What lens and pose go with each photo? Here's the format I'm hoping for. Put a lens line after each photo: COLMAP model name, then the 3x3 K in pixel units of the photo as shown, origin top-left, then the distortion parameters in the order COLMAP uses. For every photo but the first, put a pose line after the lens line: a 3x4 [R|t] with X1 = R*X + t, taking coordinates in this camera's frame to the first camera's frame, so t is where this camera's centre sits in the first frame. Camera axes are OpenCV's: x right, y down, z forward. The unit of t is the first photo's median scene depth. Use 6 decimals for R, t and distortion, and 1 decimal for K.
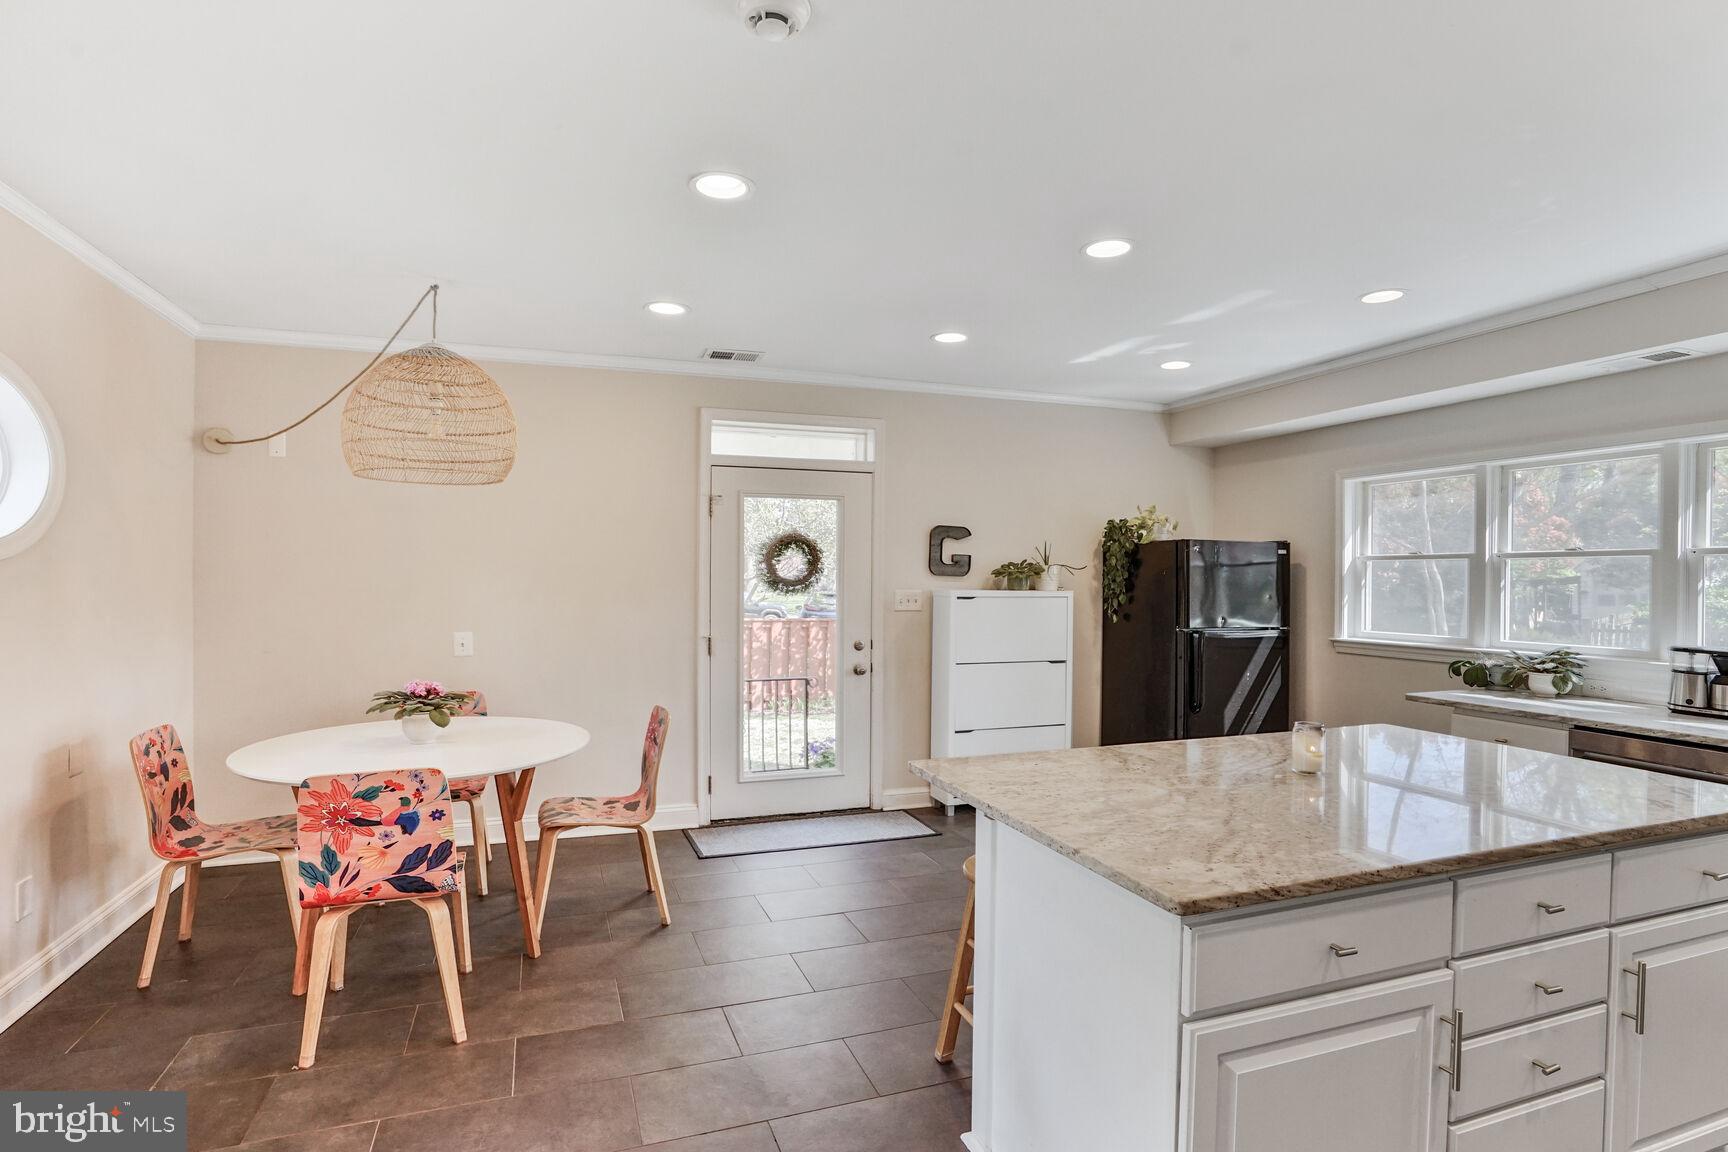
lens RADIAL K [[821.4, 0, 866.4], [0, 821.4, 591.2], [0, 0, 1]] dist [-0.057205, 0.031286]
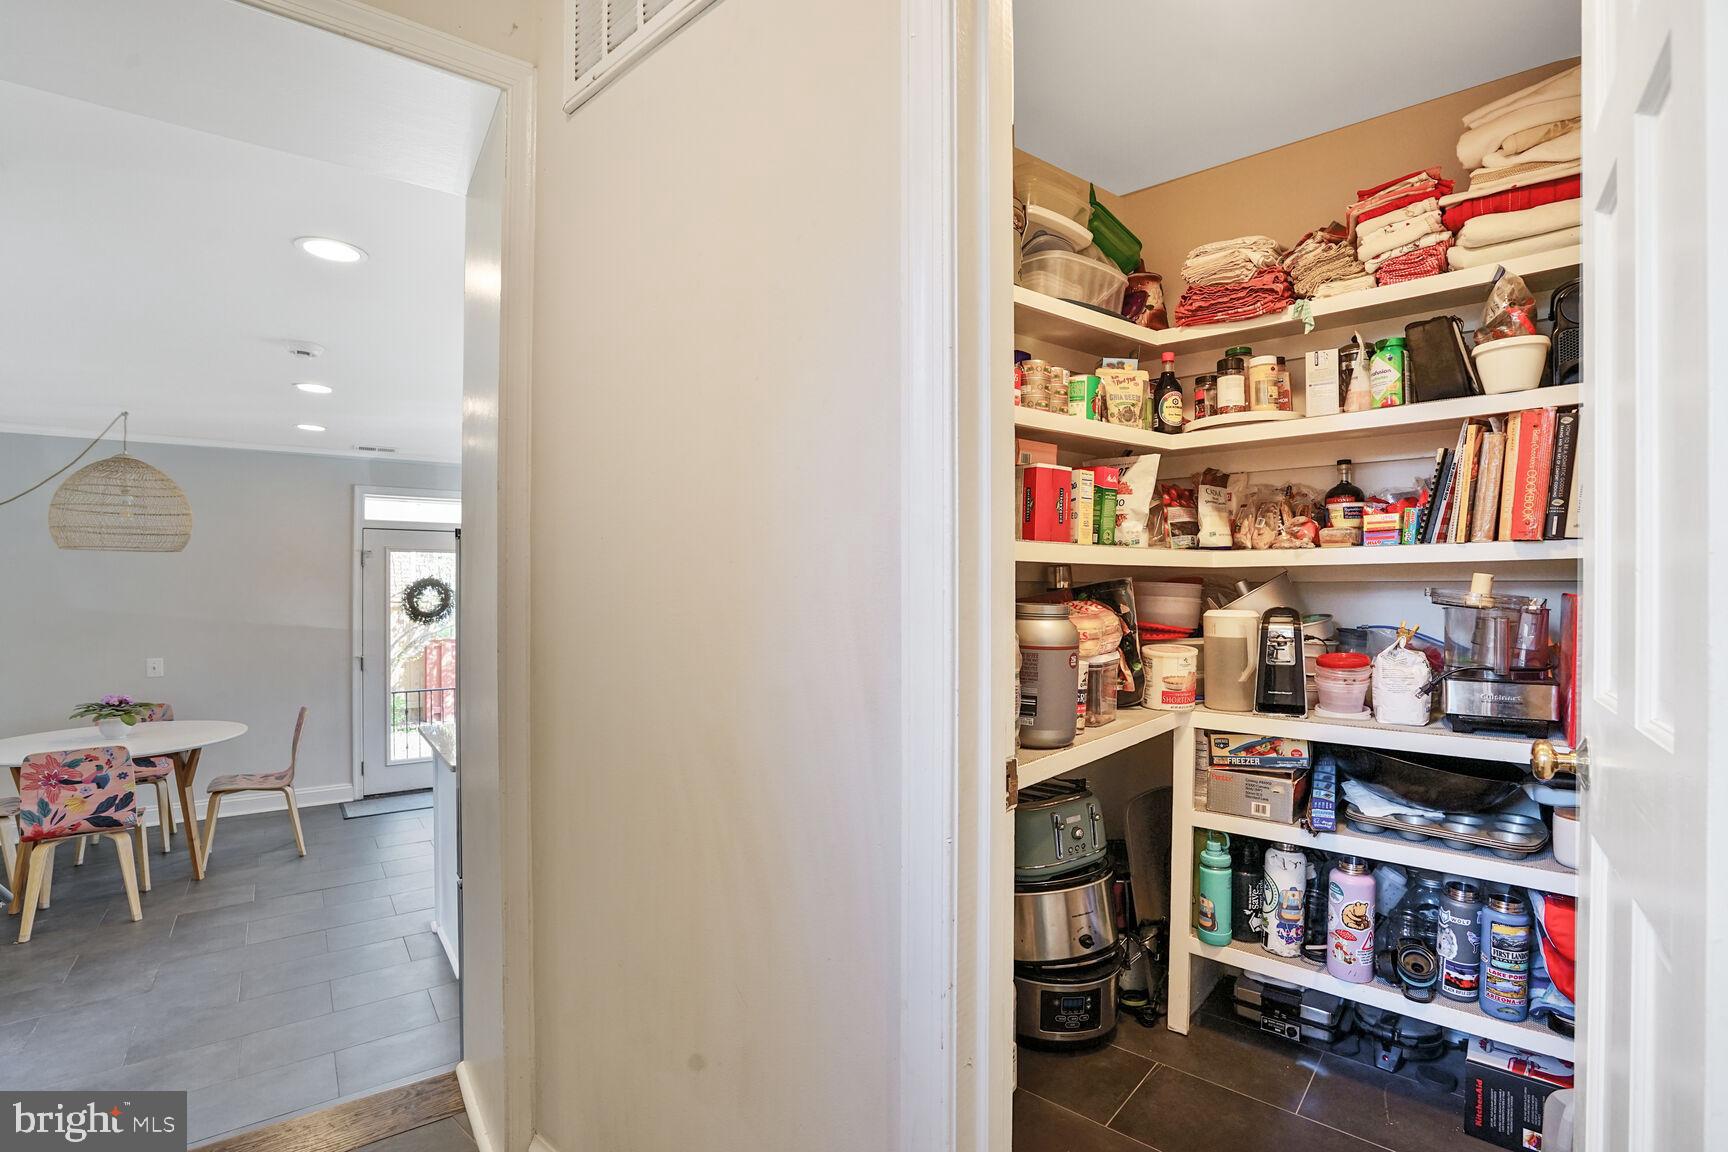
lens RADIAL K [[853.8, 0, 839.9], [0, 853.8, 575.7], [0, 0, 1]] dist [-0.055964, 0.022097]
pose [[0.979075, -0.008311, 0.203331, 0.450487], [0.013561, 0.999609, -0.024441, -0.049866], [-0.203048, 0.026687, 0.978805, -0.767573]]
